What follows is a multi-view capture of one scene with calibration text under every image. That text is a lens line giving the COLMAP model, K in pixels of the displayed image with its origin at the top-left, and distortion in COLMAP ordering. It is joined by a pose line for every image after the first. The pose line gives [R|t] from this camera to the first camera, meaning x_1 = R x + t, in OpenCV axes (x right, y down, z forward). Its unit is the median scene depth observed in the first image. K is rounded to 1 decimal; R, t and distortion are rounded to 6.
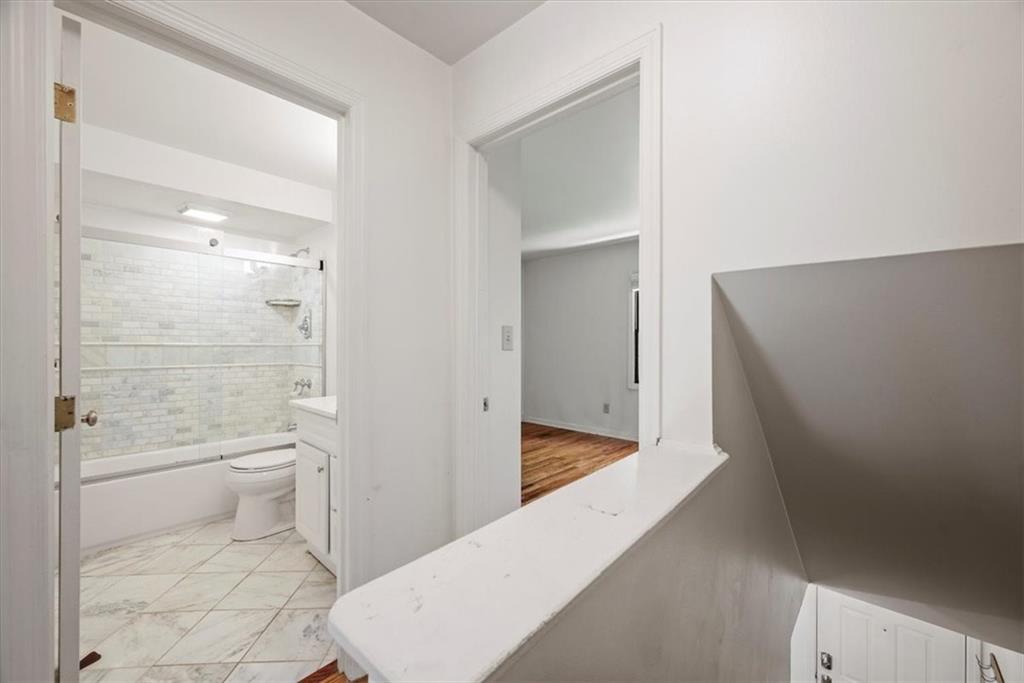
lens RADIAL K [[405.4, 0, 511.2], [0, 405.4, 342.8], [0, 0, 1]] dist [0.000106, -0.000350]
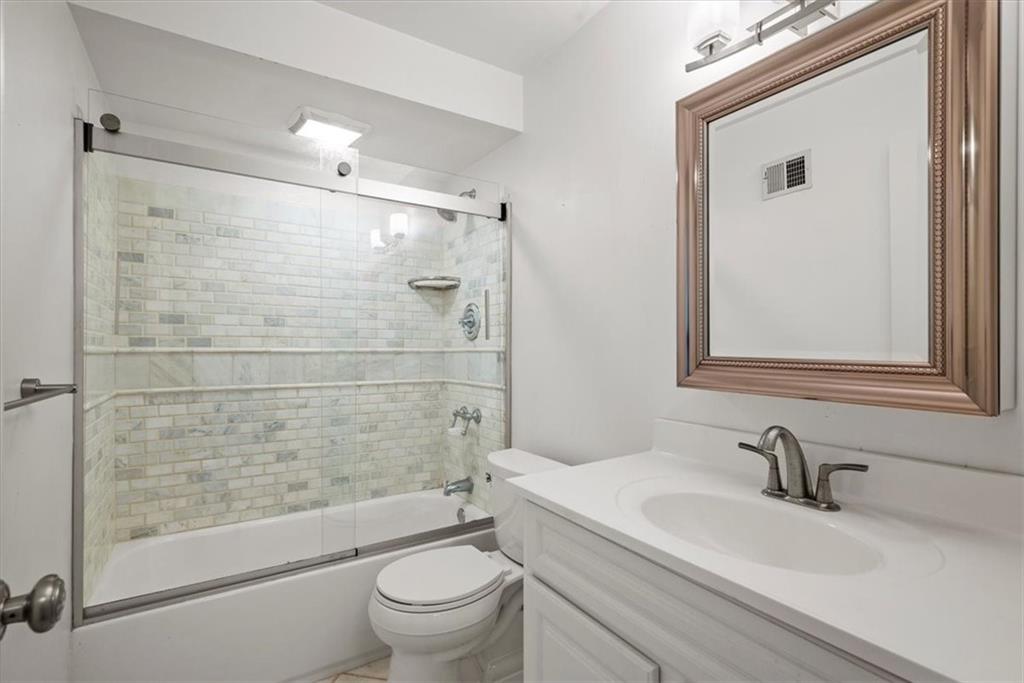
lens RADIAL K [[476.8, 0, 511.7], [0, 476.8, 343.9], [0, 0, 1]] dist [-0.002189, 0.000603]
pose [[0.968354, -0.005100, -0.249527, -0.287363], [0.003853, 0.999978, -0.005488, -0.000993], [0.249550, 0.004353, 0.968352, 0.349500]]
